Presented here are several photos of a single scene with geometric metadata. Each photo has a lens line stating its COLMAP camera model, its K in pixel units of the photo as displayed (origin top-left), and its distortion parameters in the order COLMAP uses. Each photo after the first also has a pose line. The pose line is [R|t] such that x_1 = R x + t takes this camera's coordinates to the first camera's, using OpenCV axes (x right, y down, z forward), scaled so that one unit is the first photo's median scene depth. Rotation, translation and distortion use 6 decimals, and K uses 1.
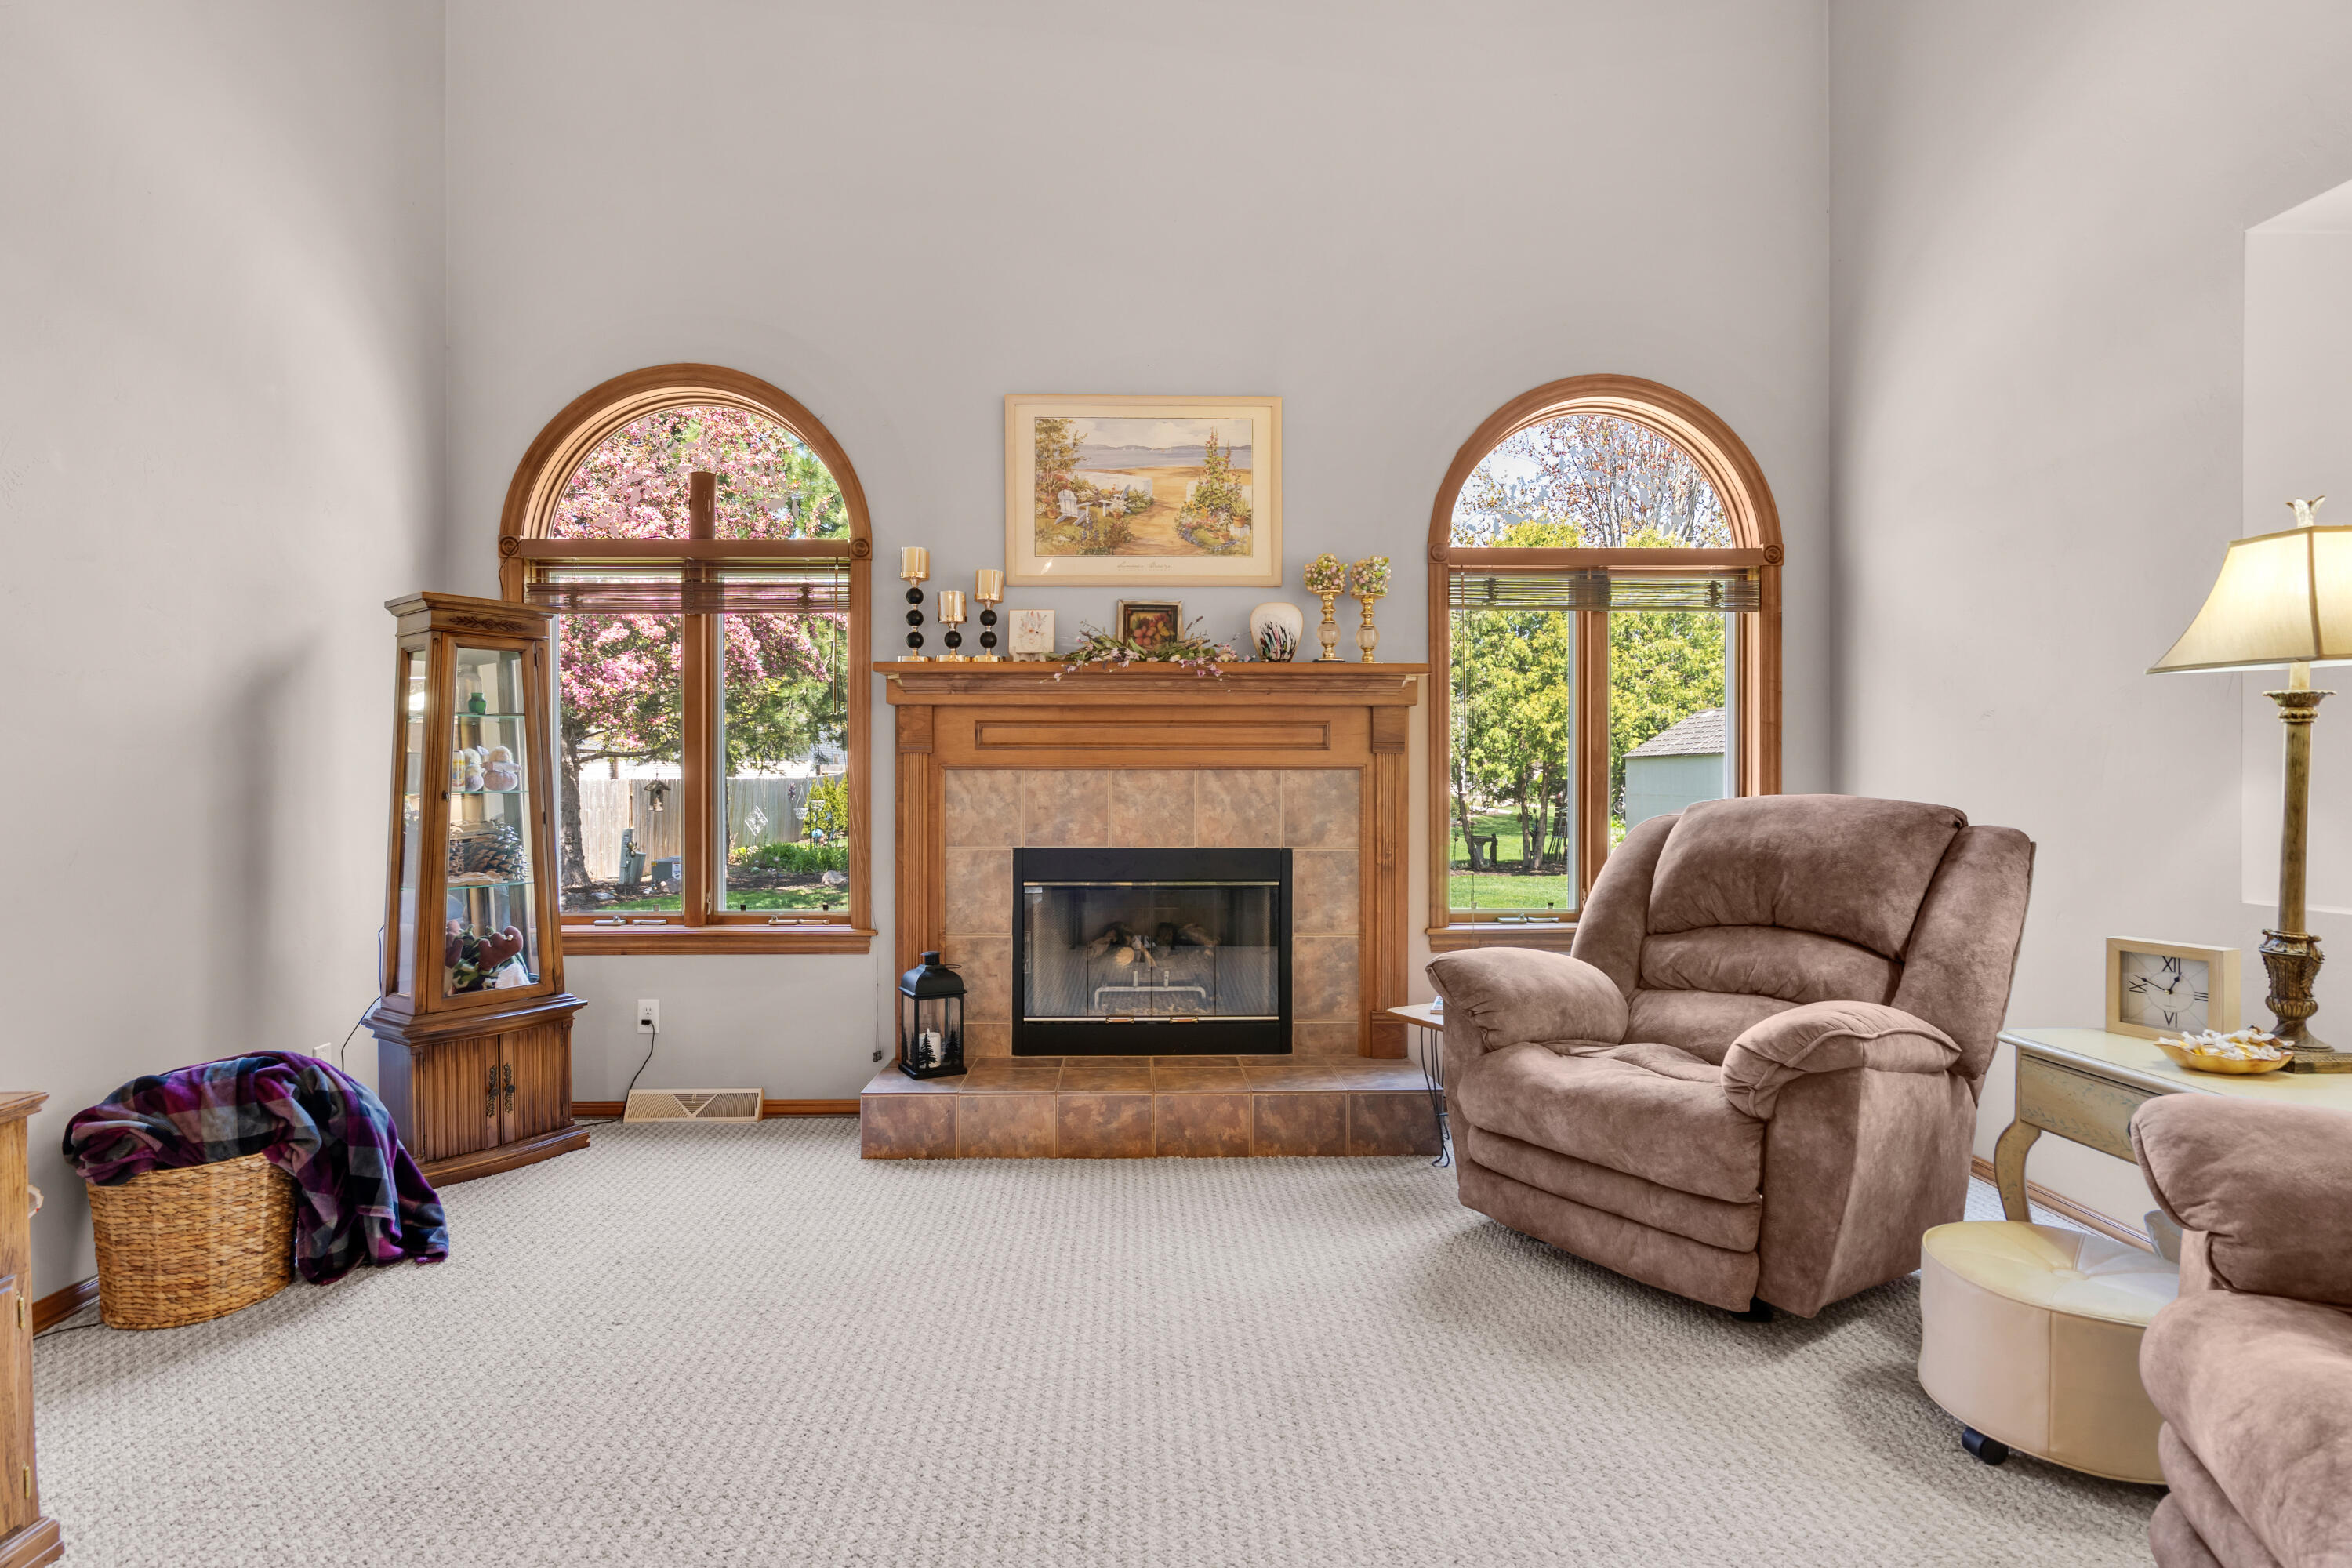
lens RADIAL K [[1123.2, 0, 1181.7], [0, 1123.2, 776.9], [0, 0, 1]] dist [-0.001110, 0.000747]
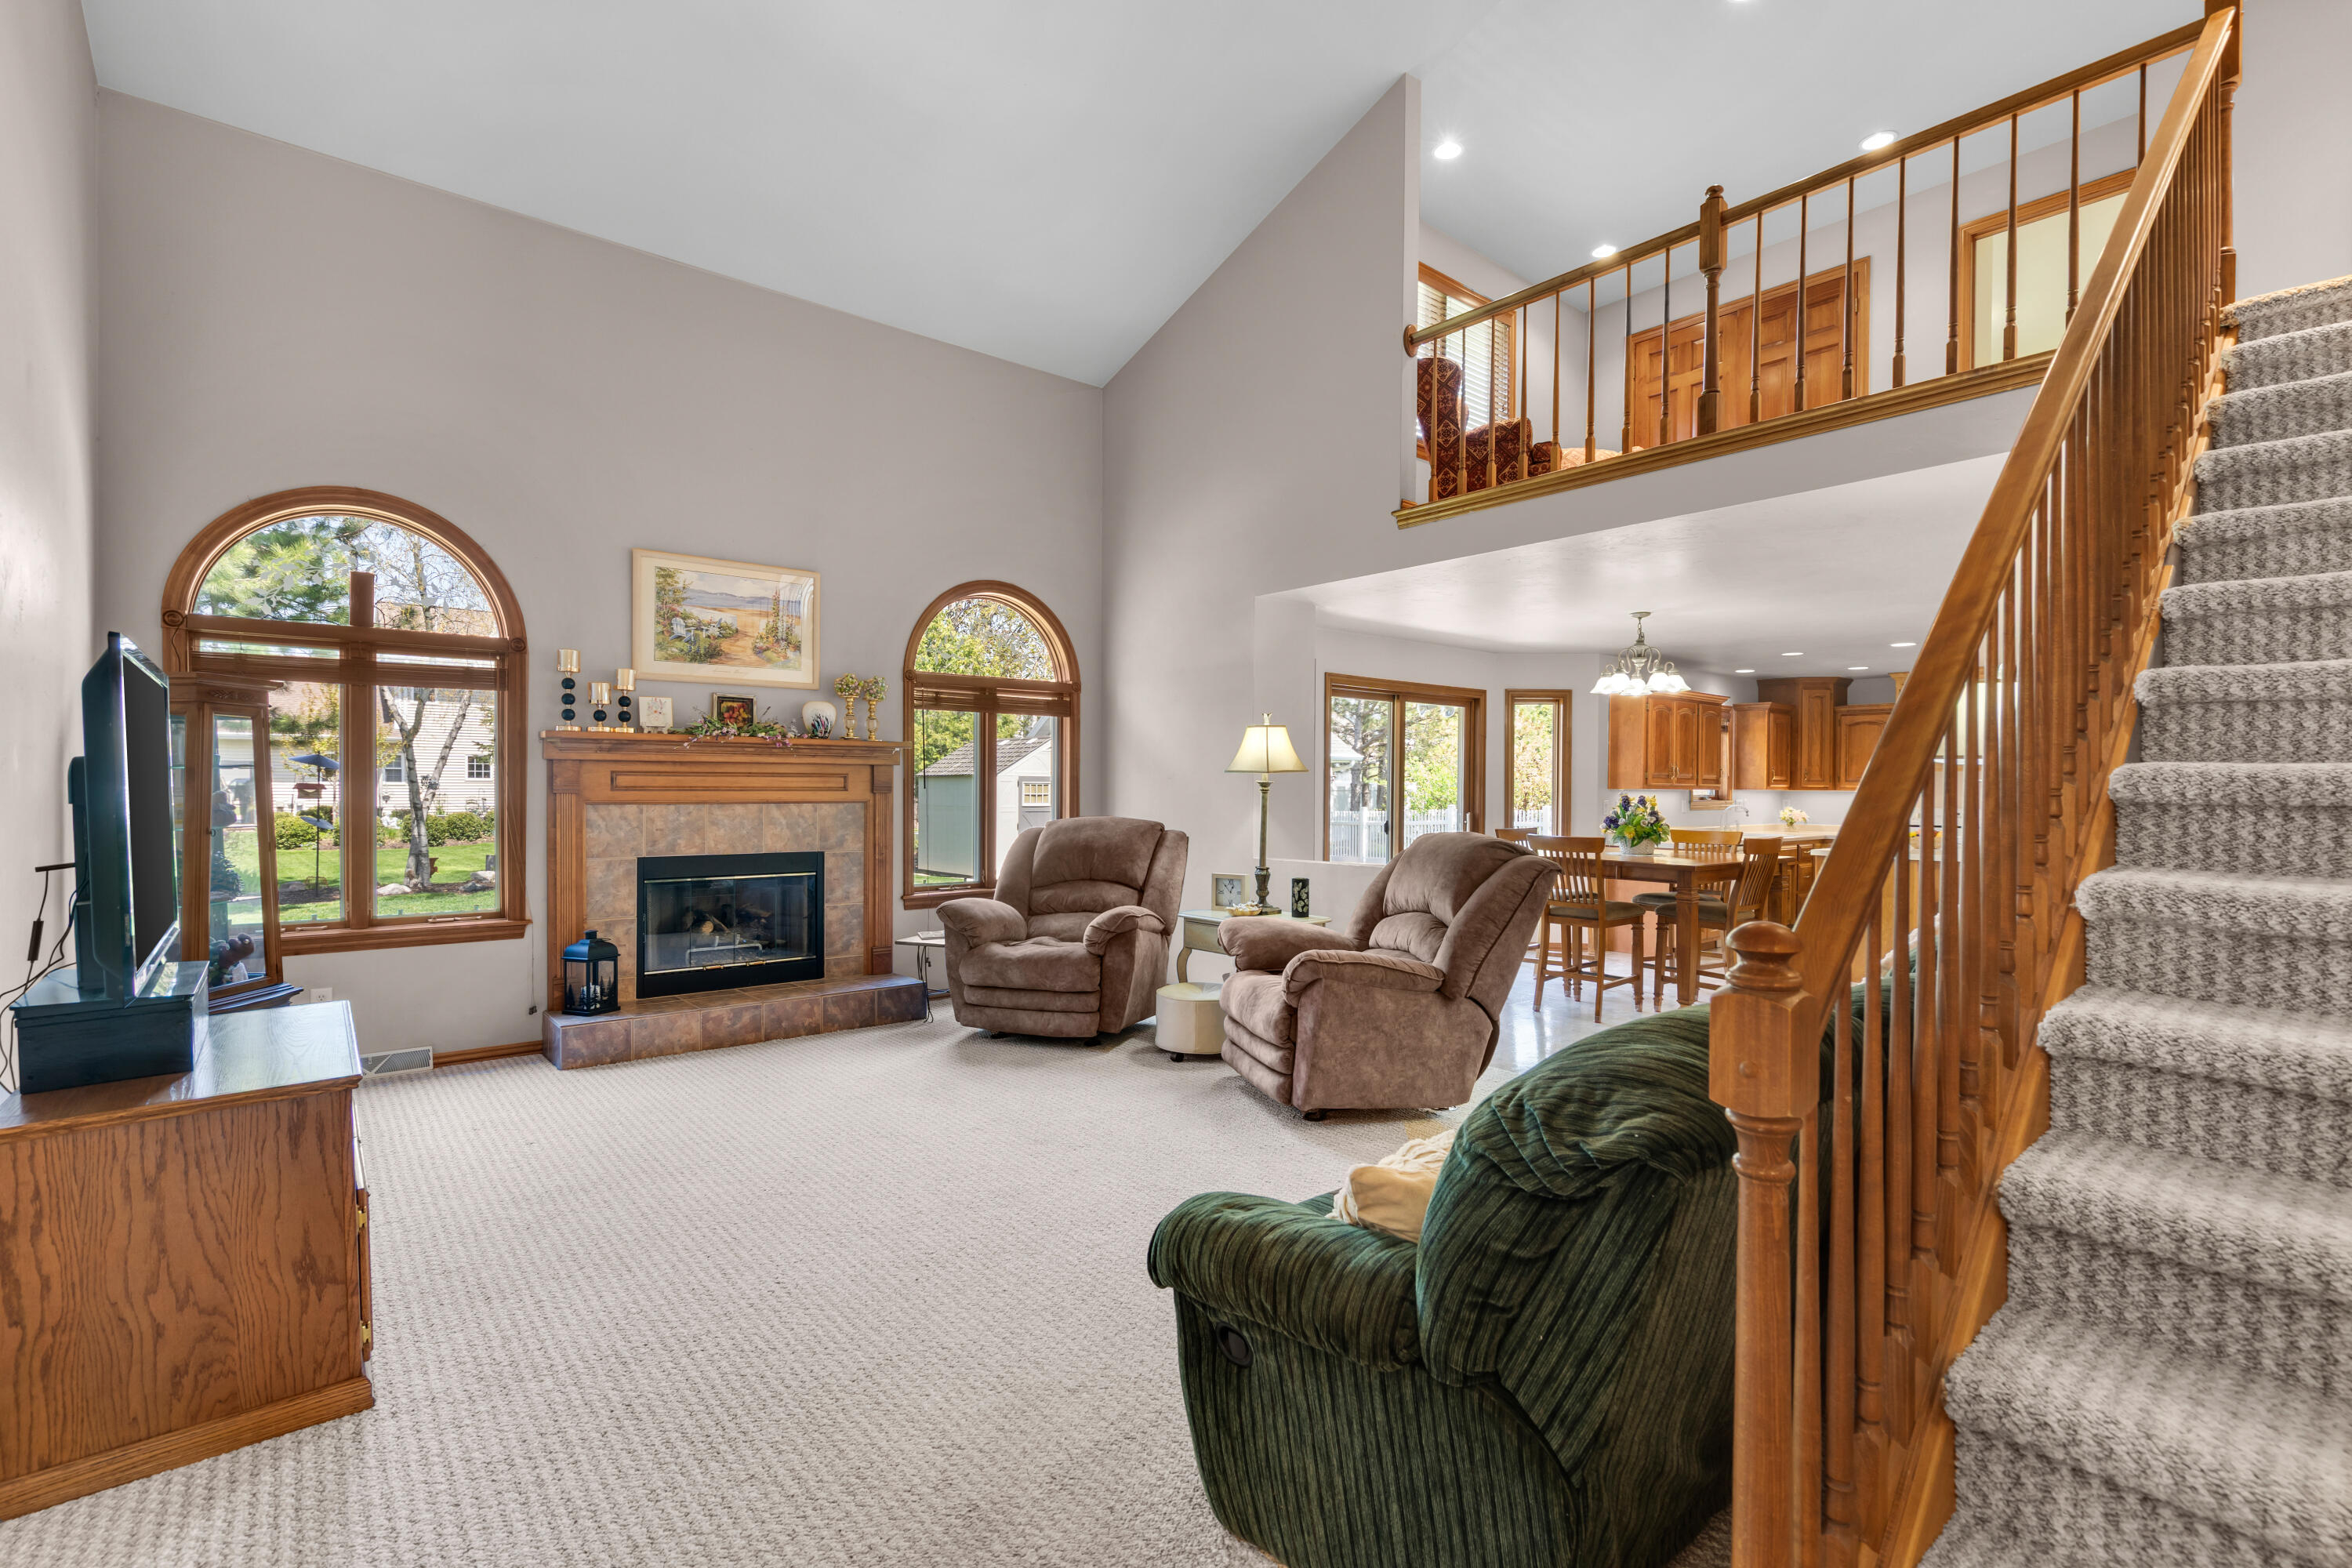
lens RADIAL K [[1041.8, 0, 1172.8], [0, 1041.8, 794.9], [0, 0, 1]] dist [0.009743, -0.000032]
pose [[0.793387, -0.001312, 0.608716, -0.435147], [-0.005494, 0.999942, 0.009317, -0.036279], [-0.608693, -0.010736, 0.793334, -0.520391]]
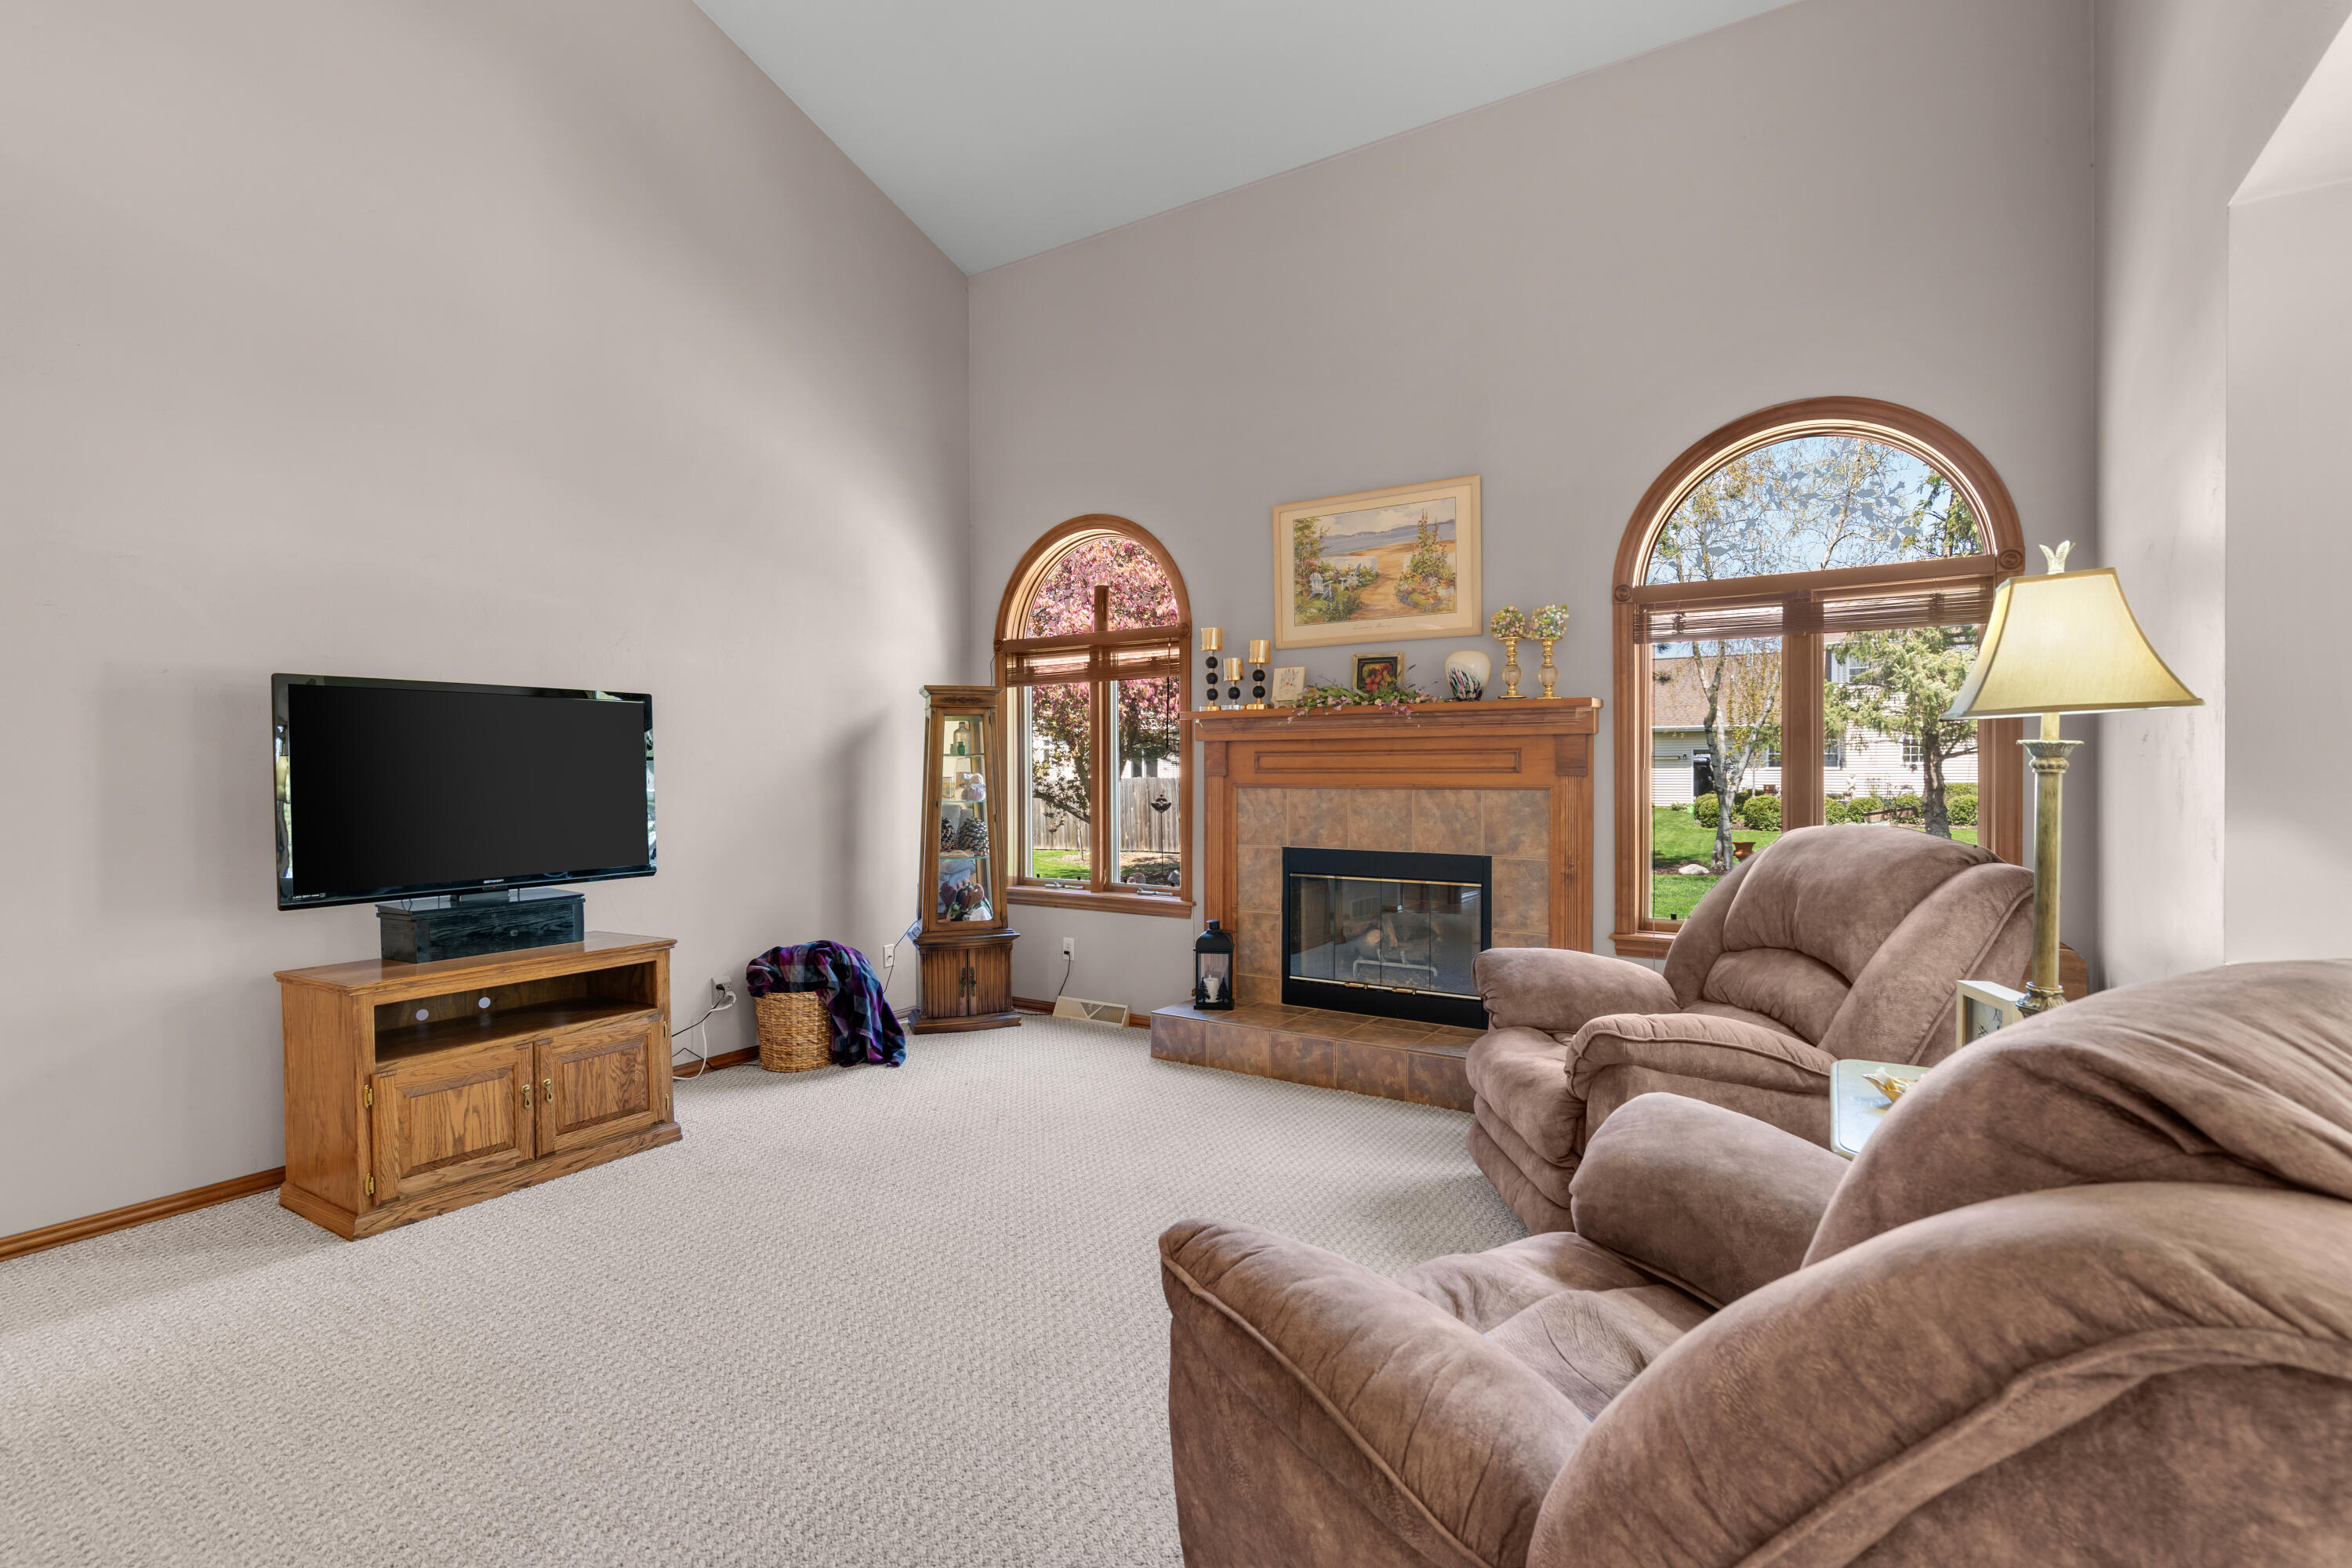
lens RADIAL K [[1082.7, 0, 1229.2], [0, 1082.7, 778.2], [0, 0, 1]] dist [-0.000797, -0.000729]
pose [[0.835600, 0.002709, -0.549332, 0.510698], [0.002474, 0.999959, 0.008694, -0.030044], [0.549333, -0.008624, 0.835559, -0.103349]]
